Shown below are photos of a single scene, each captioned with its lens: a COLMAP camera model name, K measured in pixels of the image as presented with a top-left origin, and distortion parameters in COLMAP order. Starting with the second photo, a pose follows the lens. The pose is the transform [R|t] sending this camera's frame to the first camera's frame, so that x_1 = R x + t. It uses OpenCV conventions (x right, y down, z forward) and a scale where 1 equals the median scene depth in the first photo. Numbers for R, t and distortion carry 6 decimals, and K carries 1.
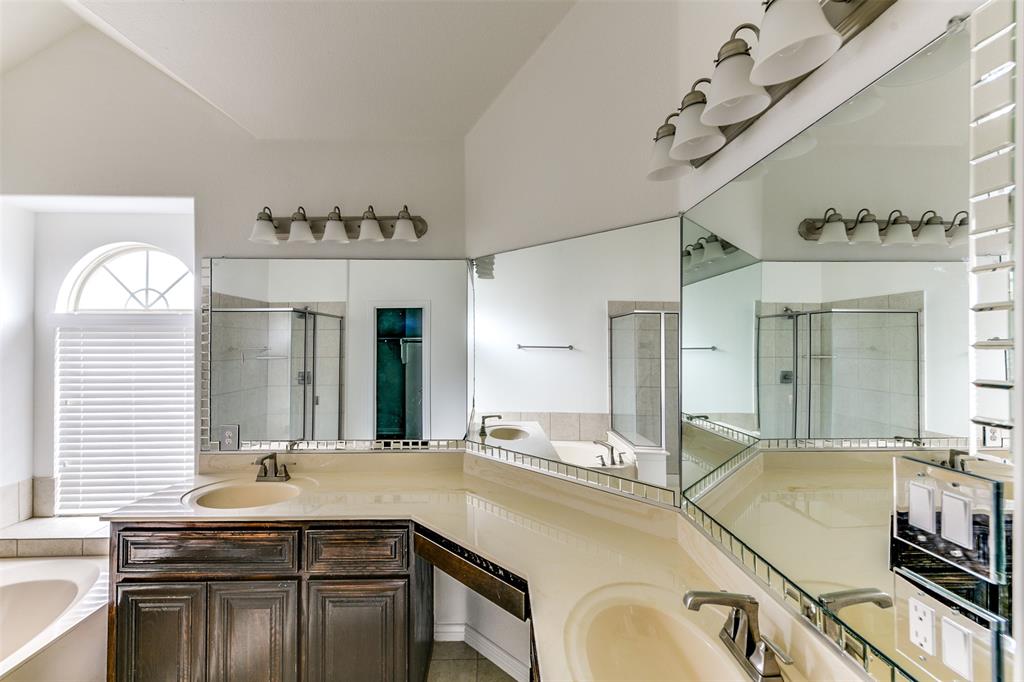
lens RADIAL K [[408.4, 0, 510.0], [0, 408.4, 348.1], [0, 0, 1]] dist [-0.001616, -0.000165]
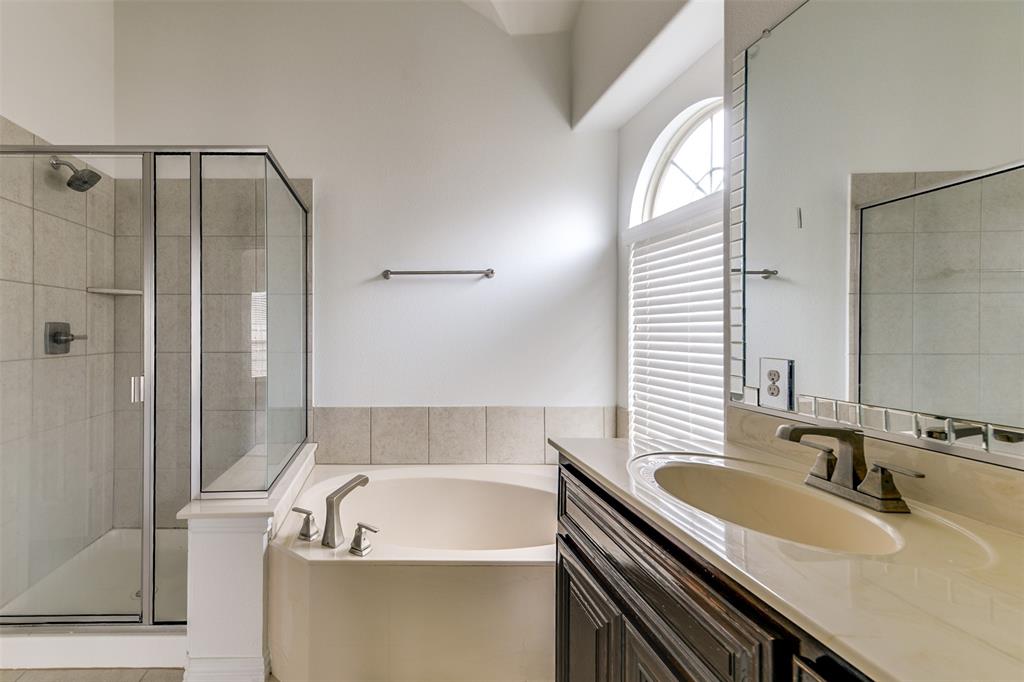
lens RADIAL K [[420.7, 0, 511.6], [0, 420.7, 370.0], [0, 0, 1]] dist [0.000411, -0.000007]
pose [[-0.036144, 0.006456, -0.999326, -0.166112], [-0.000974, 0.999978, 0.006495, 0.219927], [0.999346, 0.001208, -0.036137, 0.766832]]
